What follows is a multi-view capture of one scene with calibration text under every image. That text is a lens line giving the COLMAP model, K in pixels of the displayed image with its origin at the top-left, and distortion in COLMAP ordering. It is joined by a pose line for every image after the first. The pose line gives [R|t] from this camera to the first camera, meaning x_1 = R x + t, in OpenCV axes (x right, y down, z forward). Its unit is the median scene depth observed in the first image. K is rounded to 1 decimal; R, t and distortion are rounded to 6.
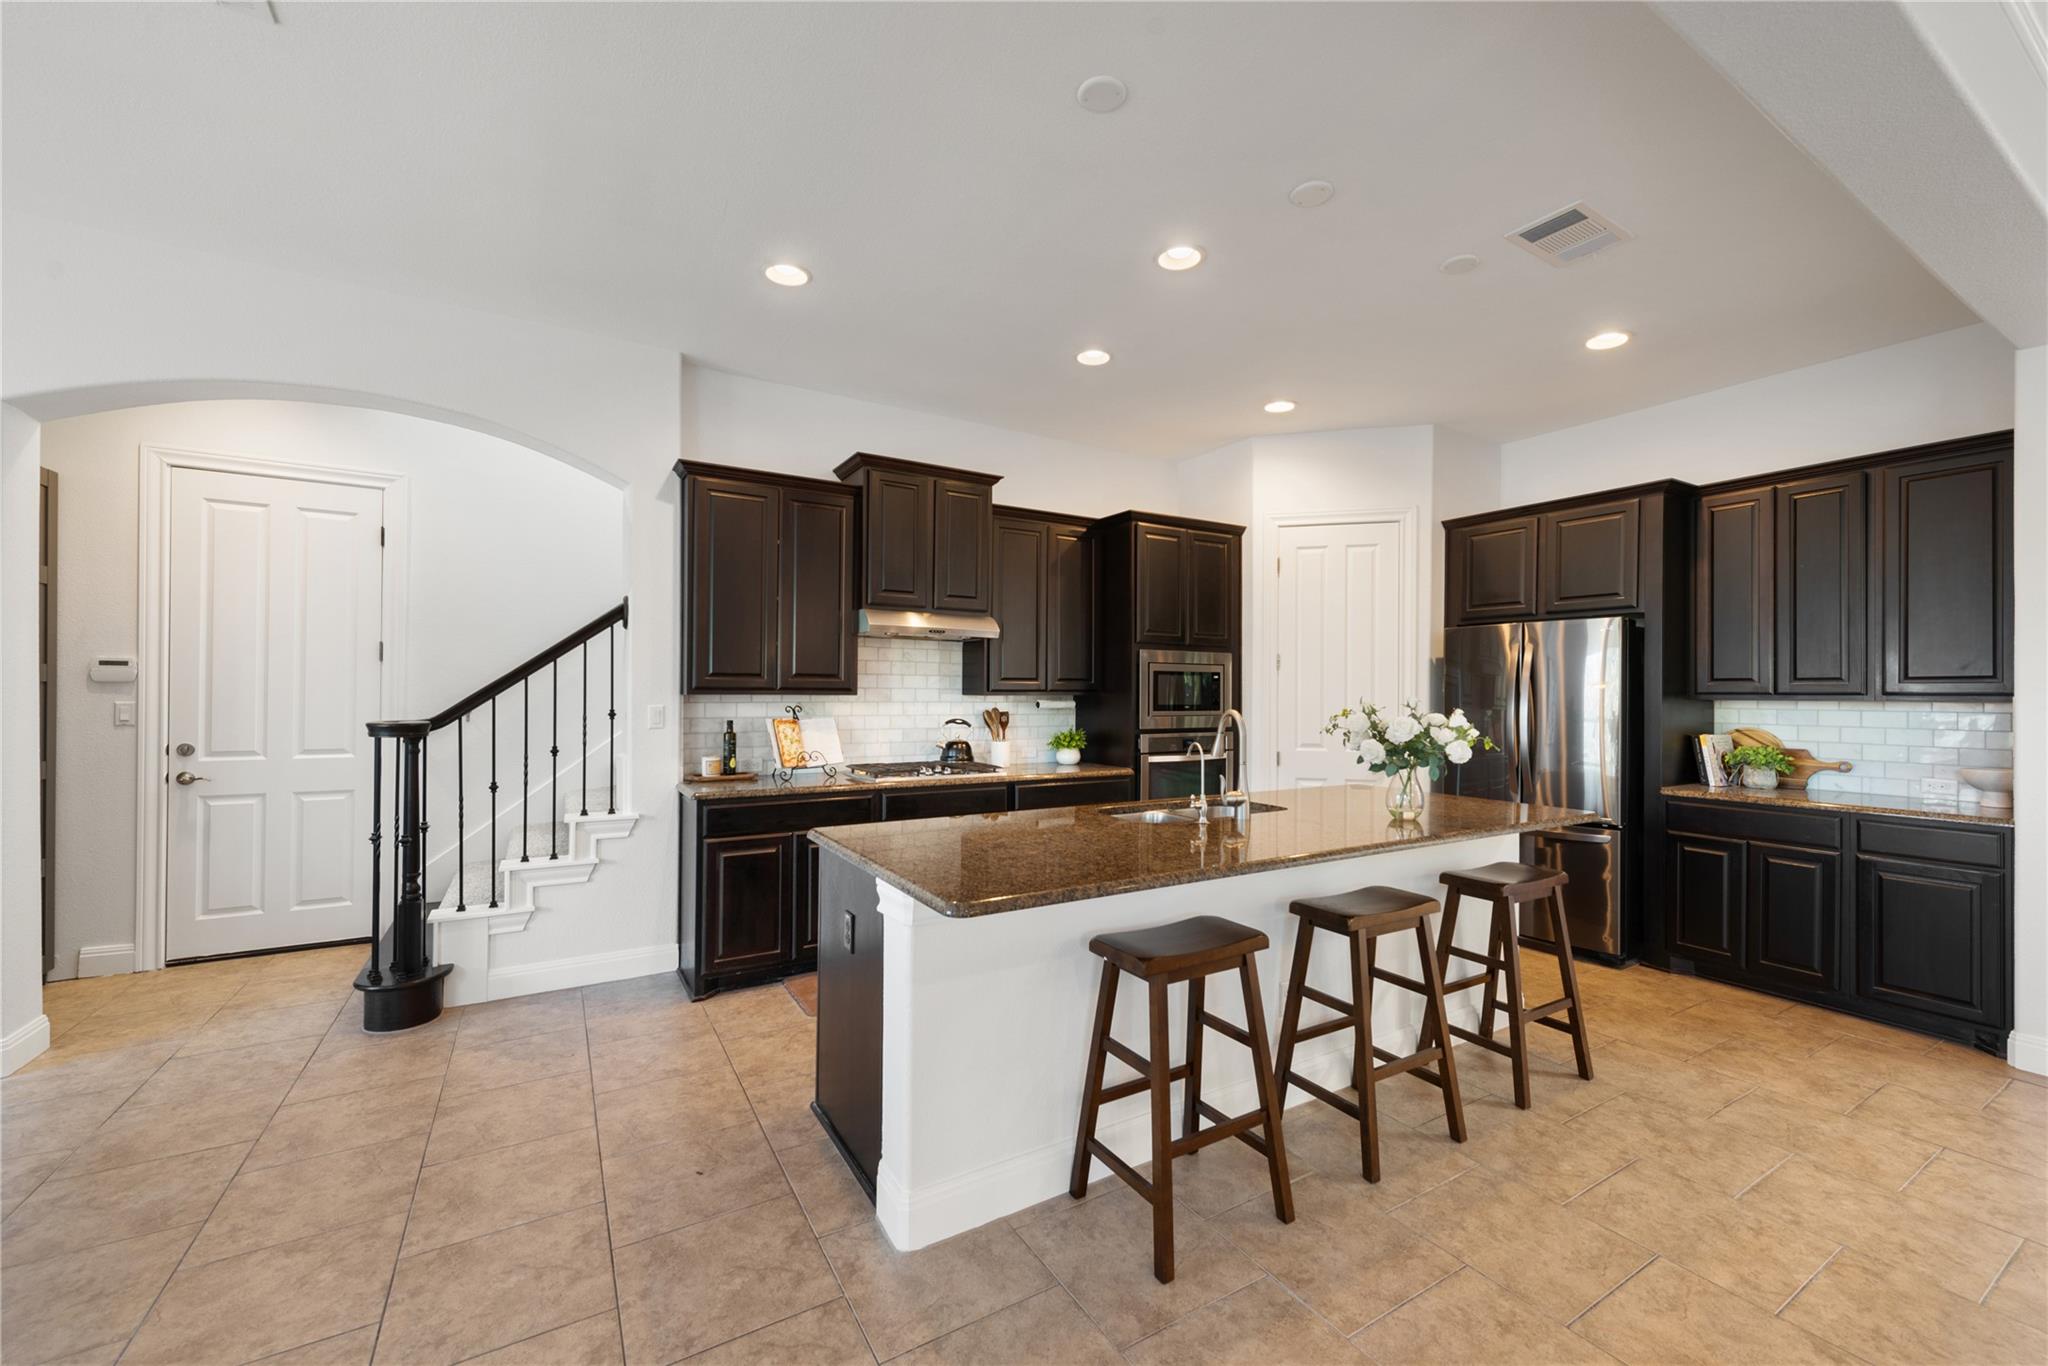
lens RADIAL K [[799.9, 0, 1040.2], [0, 799.9, 695.0], [0, 0, 1]] dist [0.013613, -0.003720]
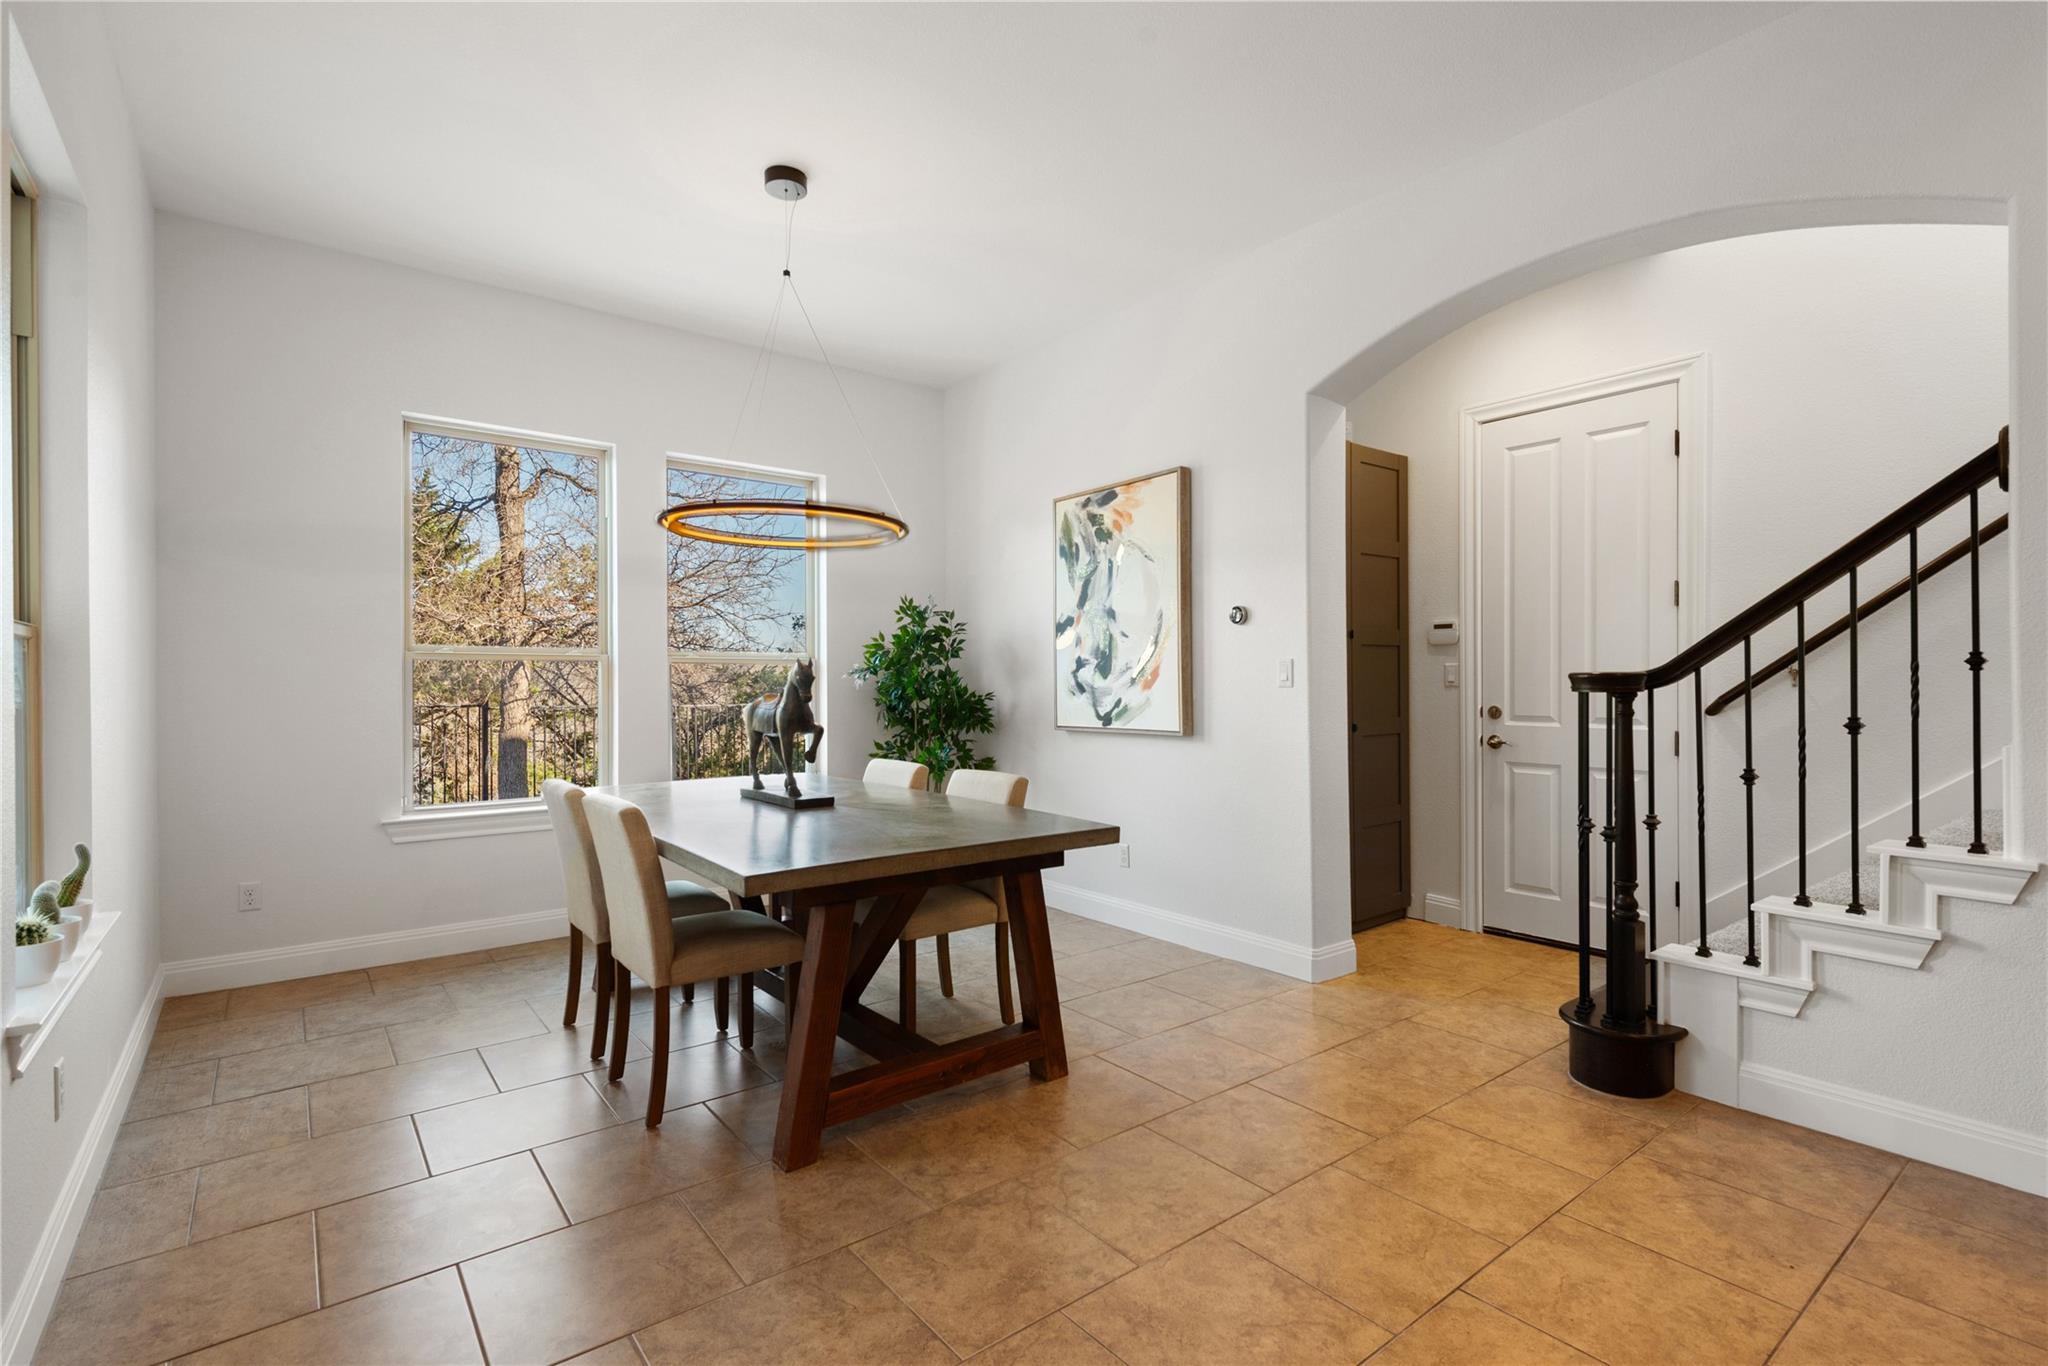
lens RADIAL K [[951.1, 0, 1041.8], [0, 951.1, 682.1], [0, 0, 1]] dist [0.006043, 0.001205]
pose [[0.127898, -0.009481, -0.991742, 0.003463], [-0.000531, 0.999954, -0.009628, 0.043371], [0.991787, 0.001758, 0.127887, 0.319363]]
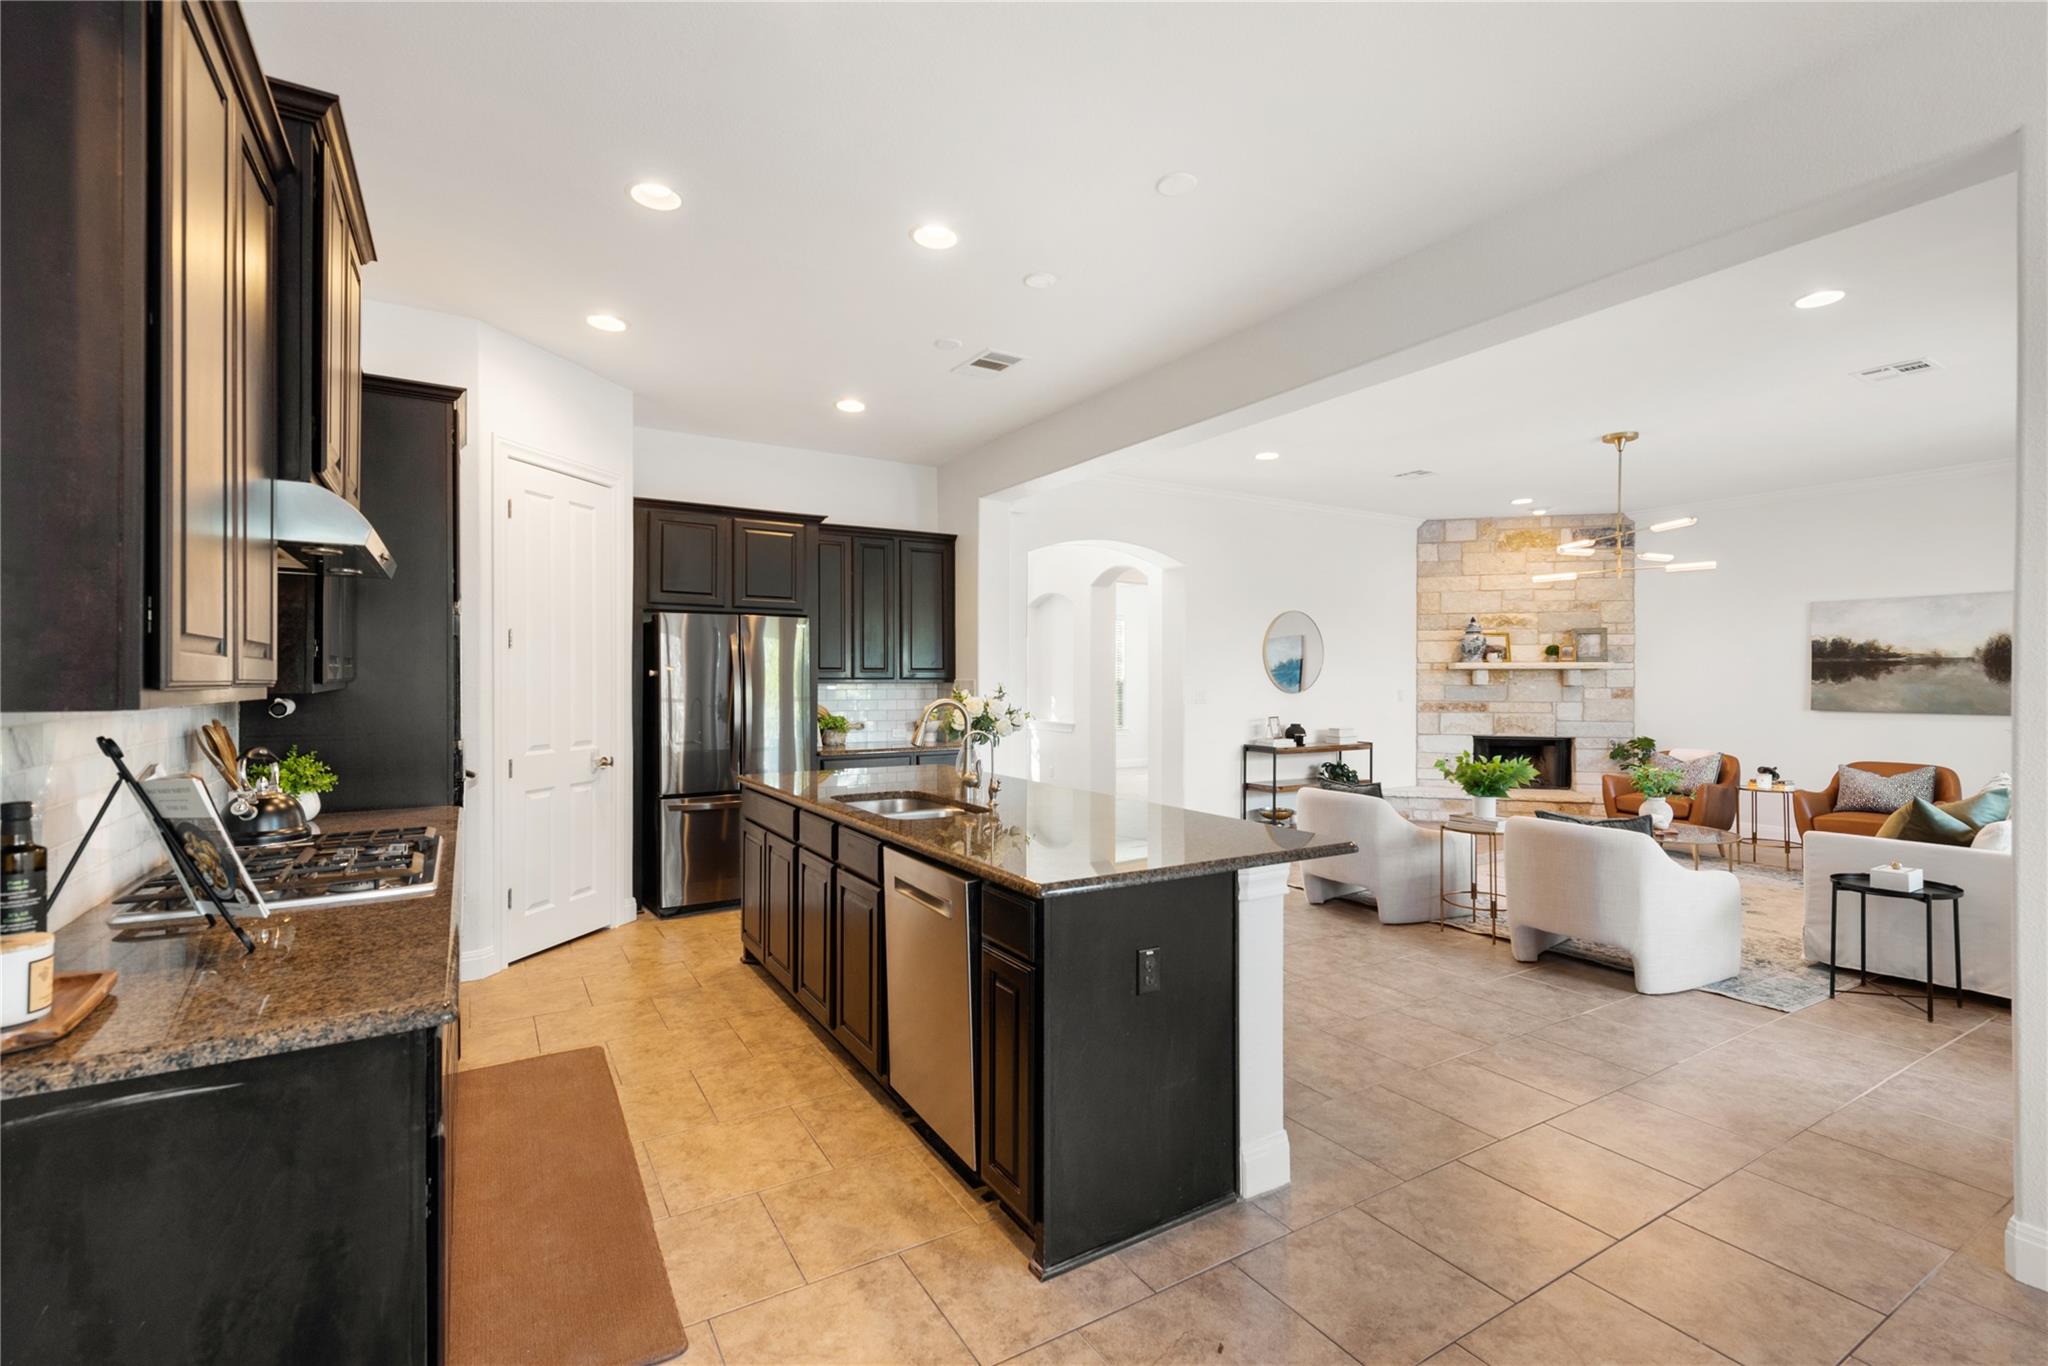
lens RADIAL K [[913.4, 0, 1035.1], [0, 913.4, 679.5], [0, 0, 1]] dist [0.018869, -0.005754]
pose [[-0.003453, -0.007815, 0.999964, -0.729237], [0.002487, 0.999966, 0.007823, -0.011874], [-0.999991, 0.002514, -0.003433, 0.681707]]
